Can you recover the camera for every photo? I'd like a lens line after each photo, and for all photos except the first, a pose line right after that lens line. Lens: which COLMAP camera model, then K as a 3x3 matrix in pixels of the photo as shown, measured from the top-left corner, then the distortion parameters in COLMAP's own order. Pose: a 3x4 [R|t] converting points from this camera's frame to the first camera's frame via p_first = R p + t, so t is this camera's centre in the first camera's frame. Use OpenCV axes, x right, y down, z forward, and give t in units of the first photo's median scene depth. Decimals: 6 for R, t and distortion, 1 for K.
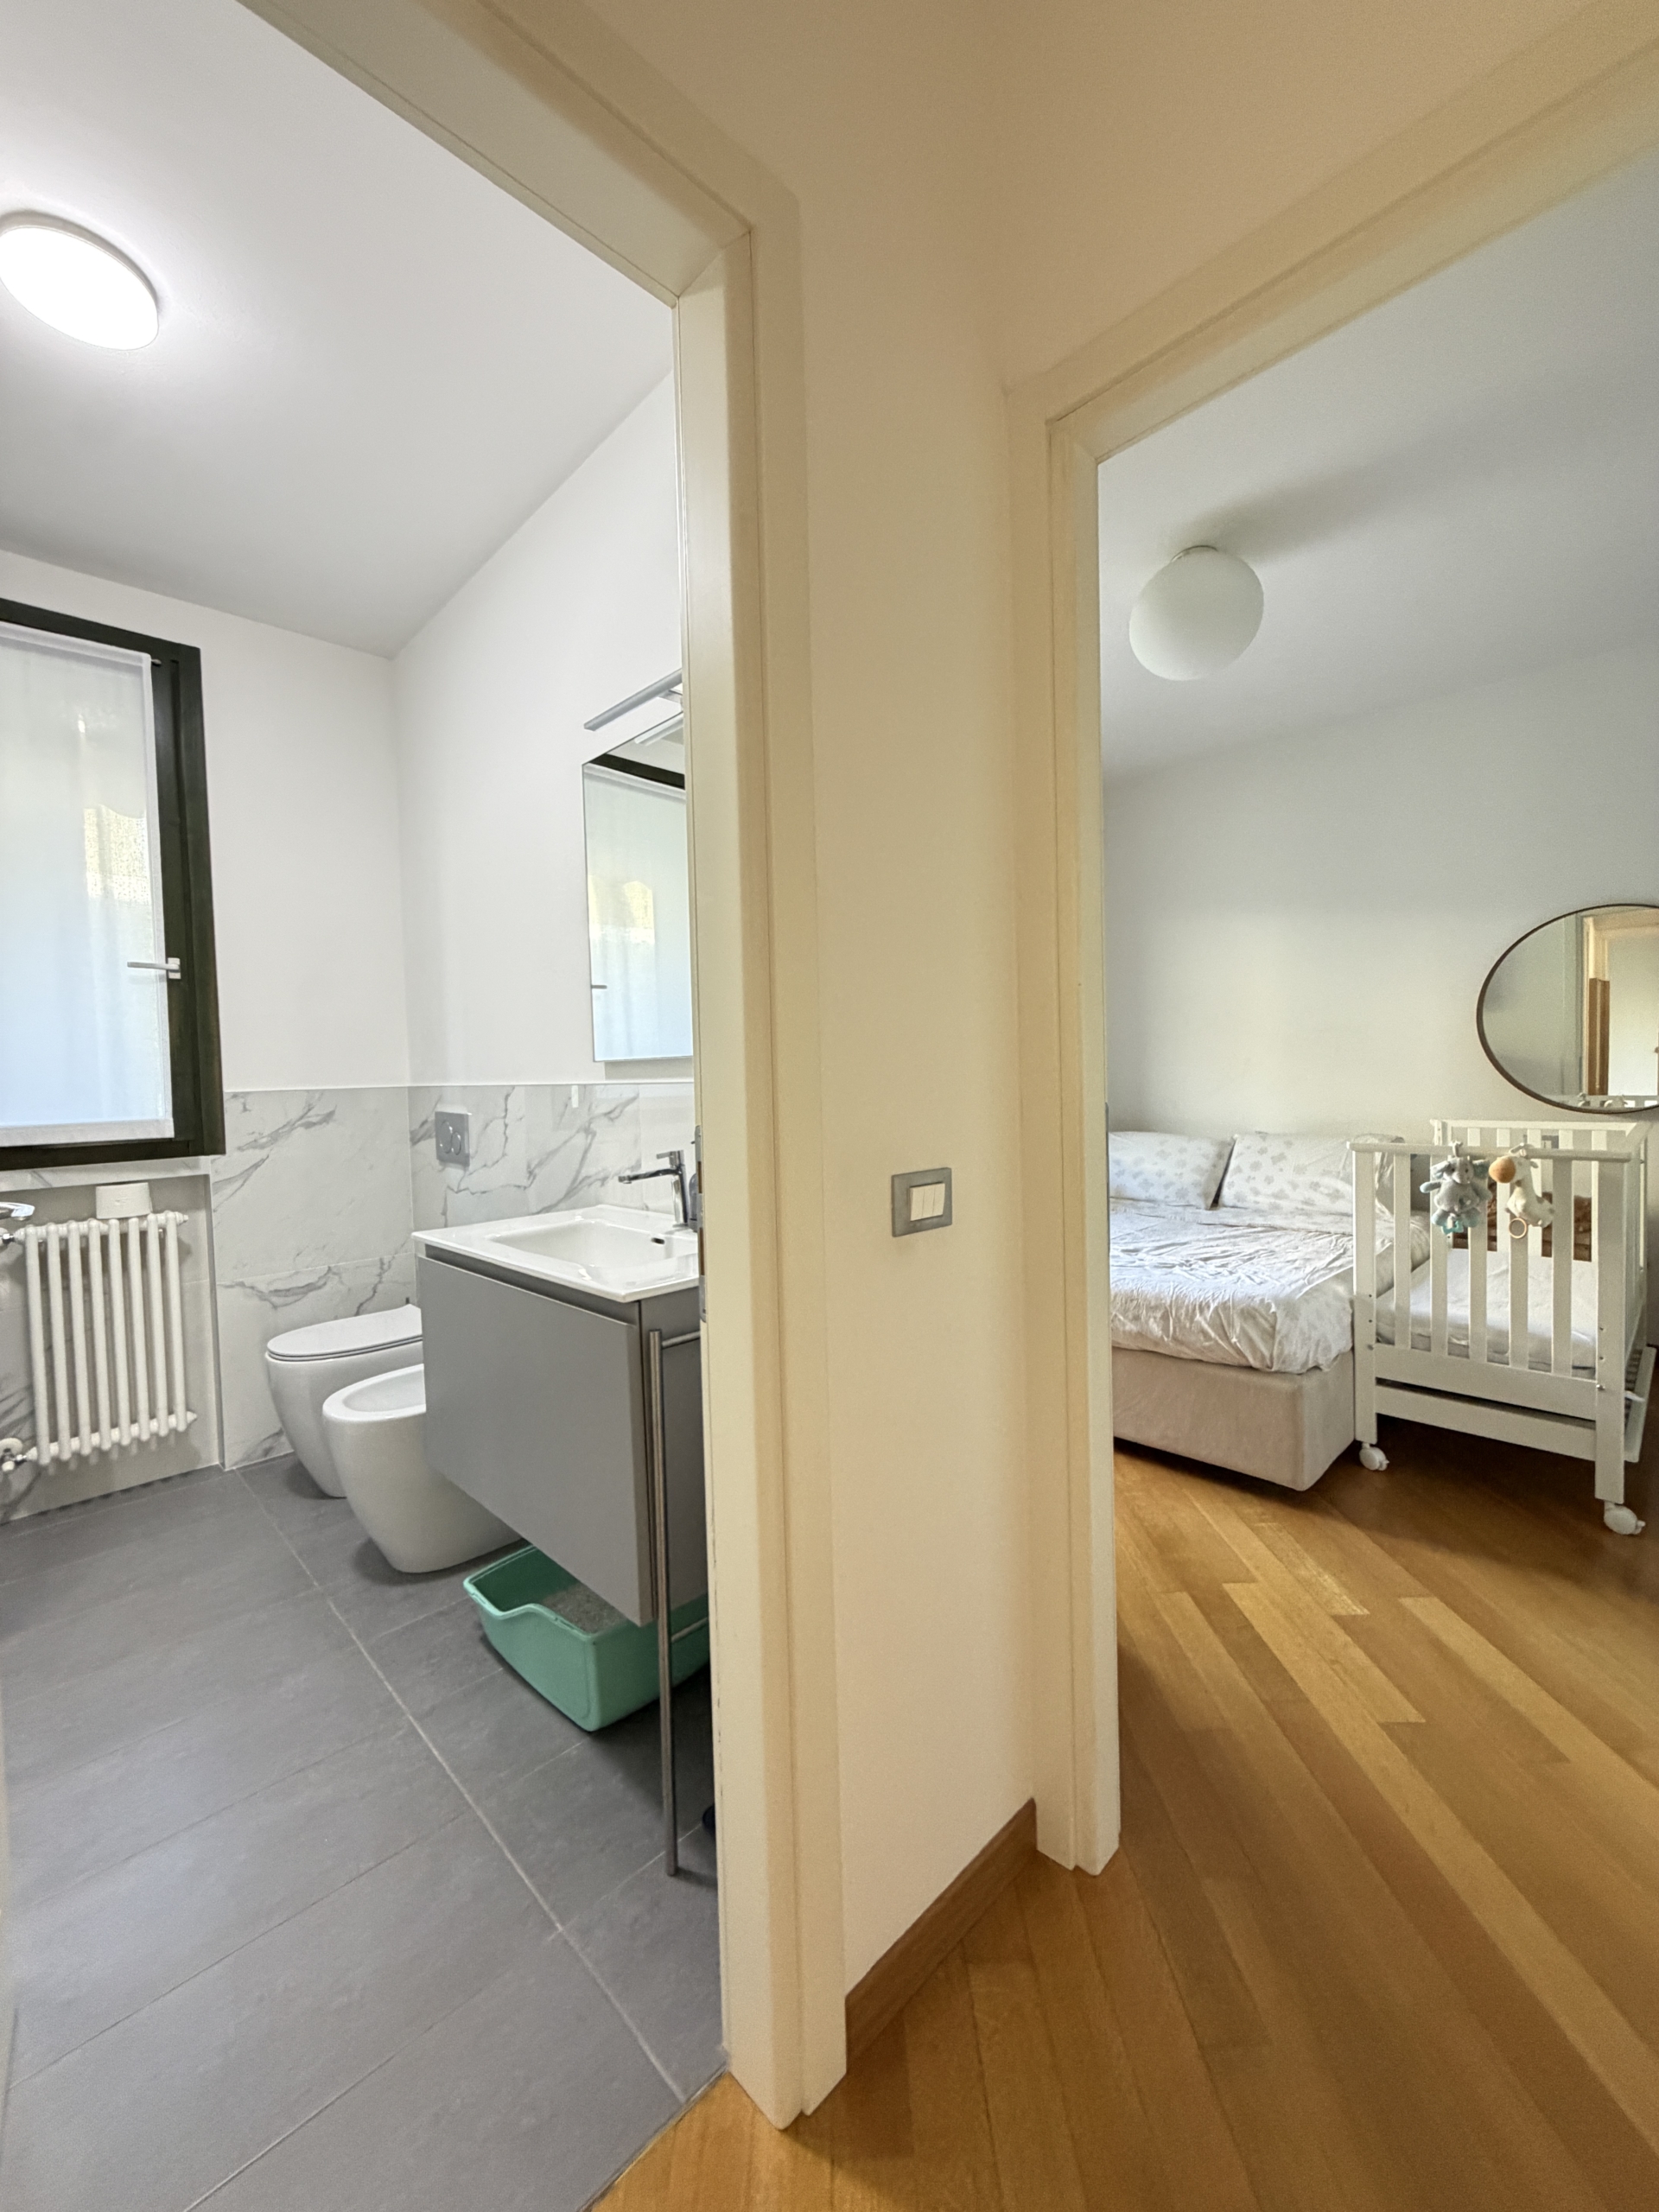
lens RADIAL K [[878.6, 0, 823.7], [0, 878.6, 1106.1], [0, 0, 1]] dist [-0.000277, 0.000235]
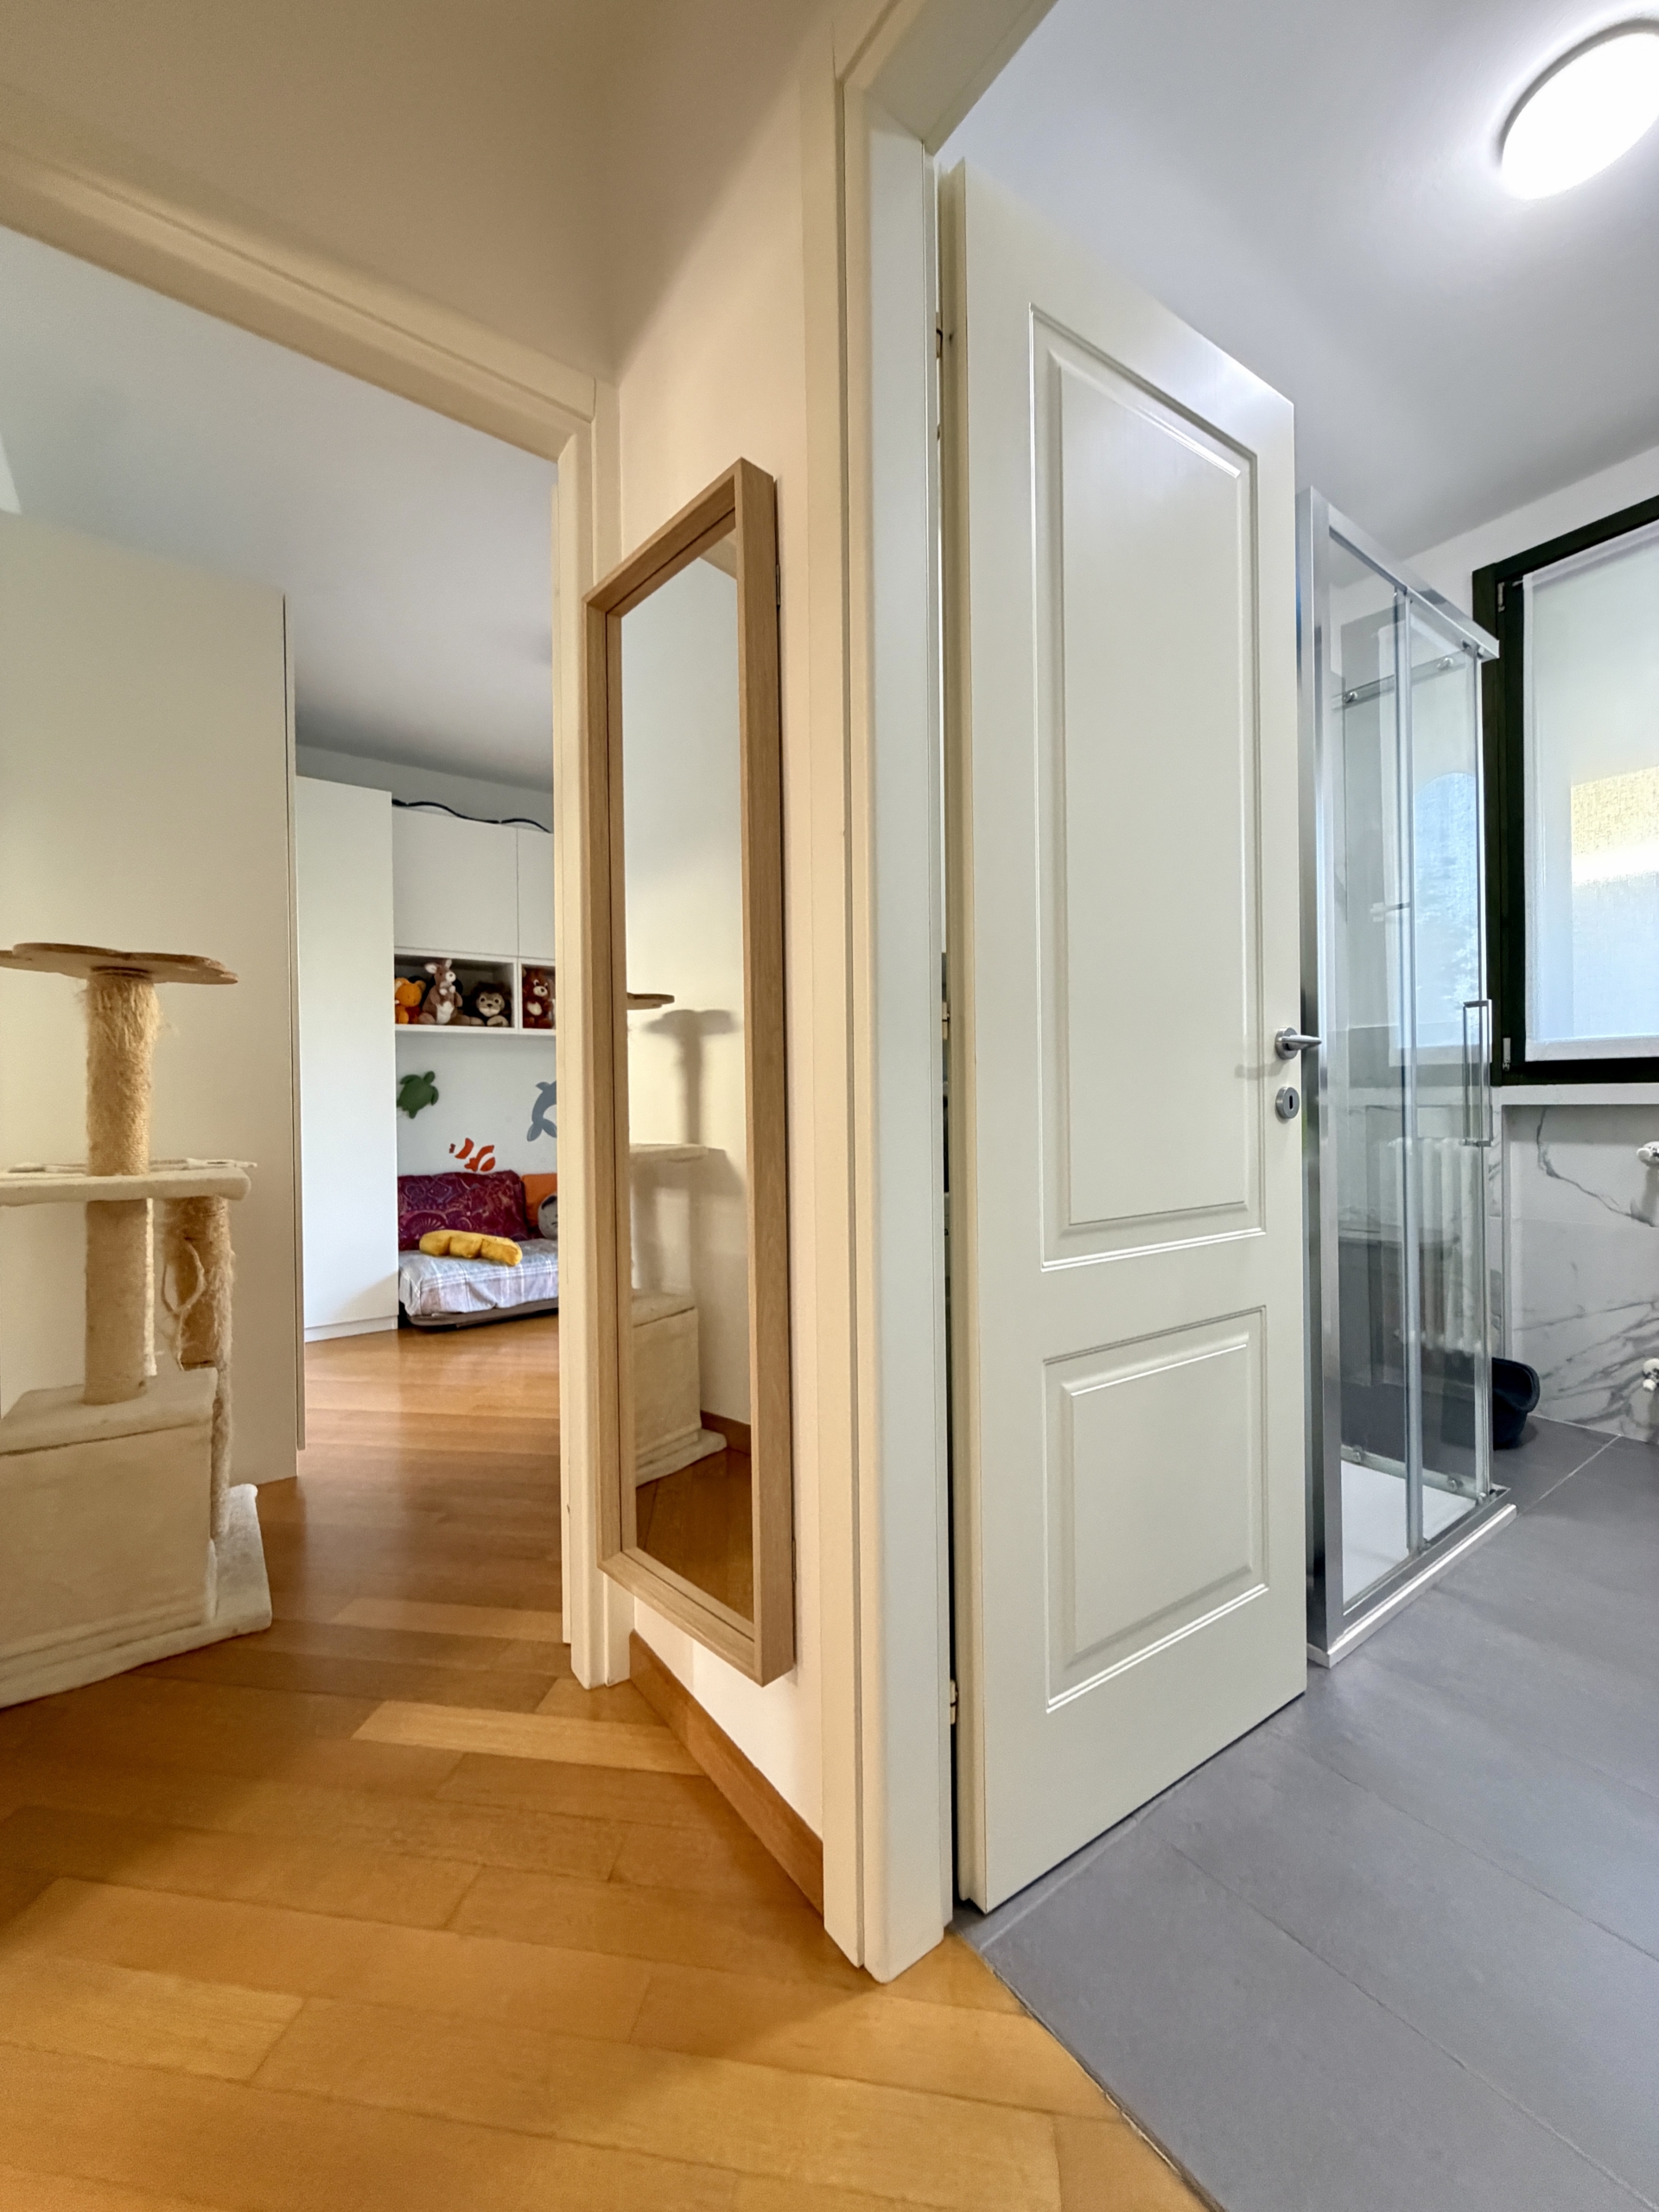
lens RADIAL K [[878.6, 0, 831.5], [0, 878.6, 1099.0], [0, 0, 1]] dist [-0.000277, 0.000235]
pose [[-0.147964, 0.028681, -0.988577, 0.158223], [-0.021267, 0.999256, 0.032174, 0.074776], [0.988764, 0.025784, -0.147244, 0.220520]]
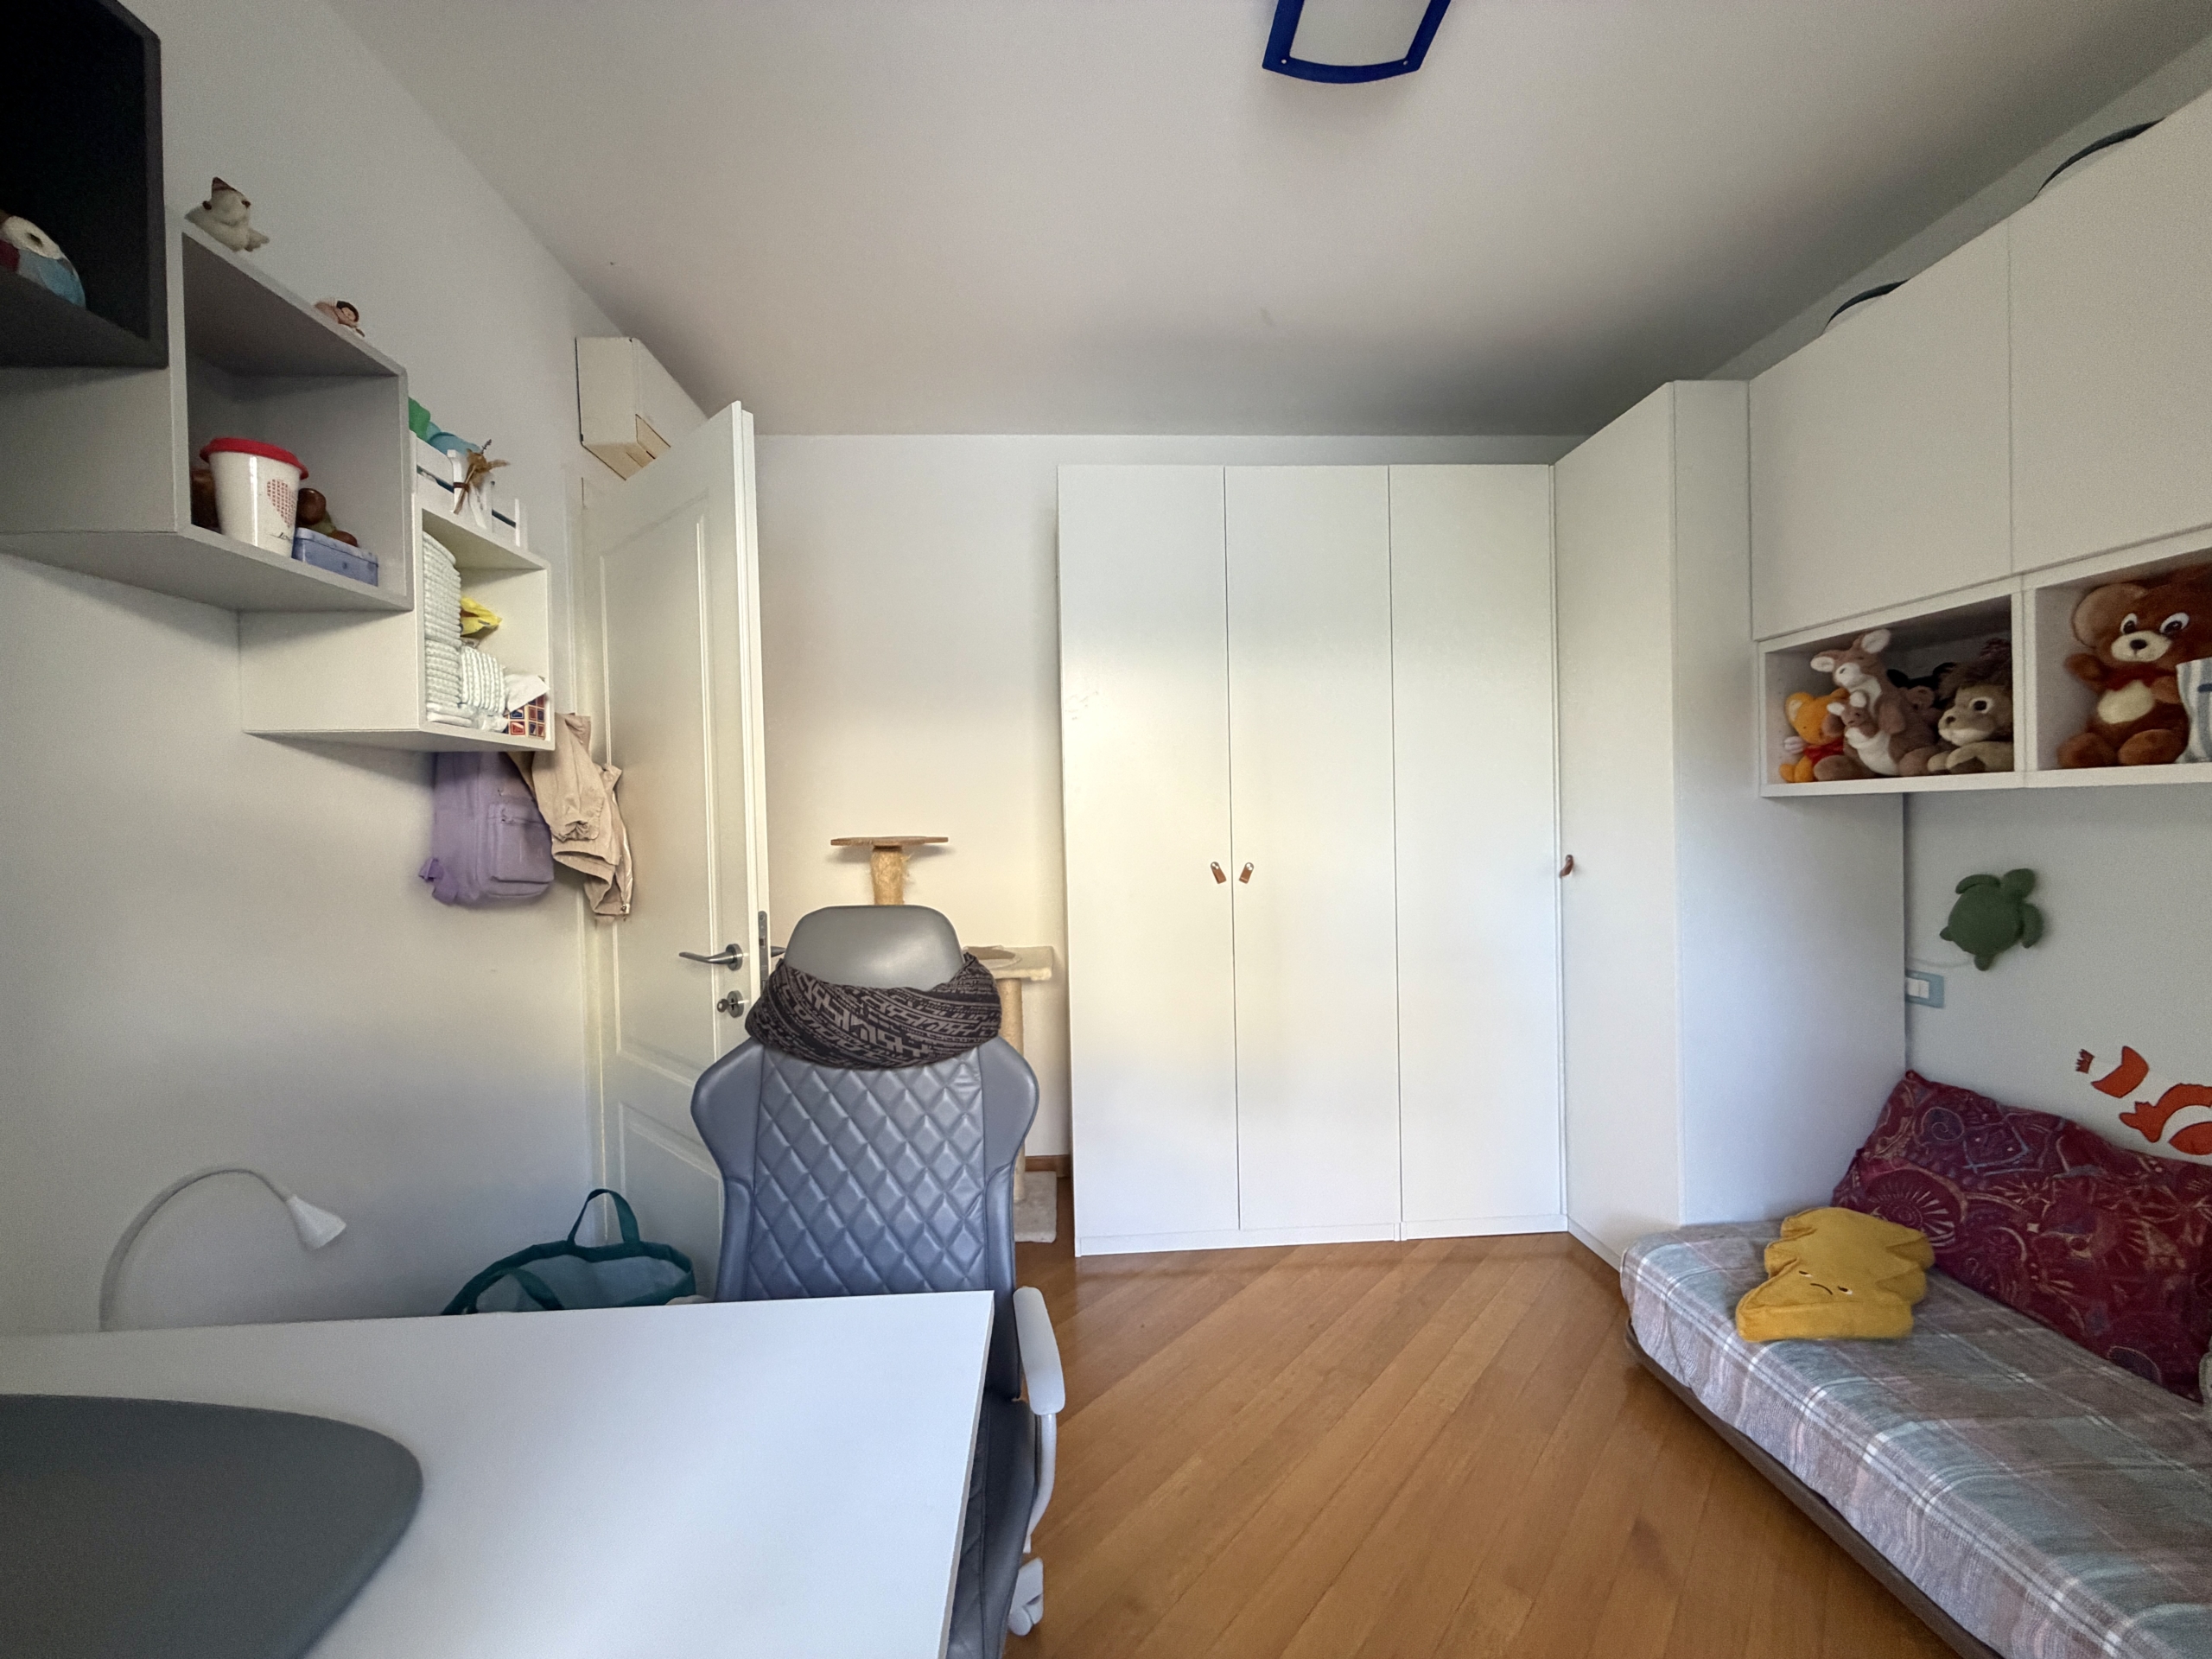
lens RADIAL K [[878.6, 0, 1099.6], [0, 878.6, 831.4], [0, 0, 1]] dist [-0.000277, 0.000235]
pose [[-0.738944, 0.036854, 0.672758, -1.399658], [0.071516, 0.997152, 0.023927, -0.016166], [-0.669961, 0.065794, -0.739475, 0.262635]]
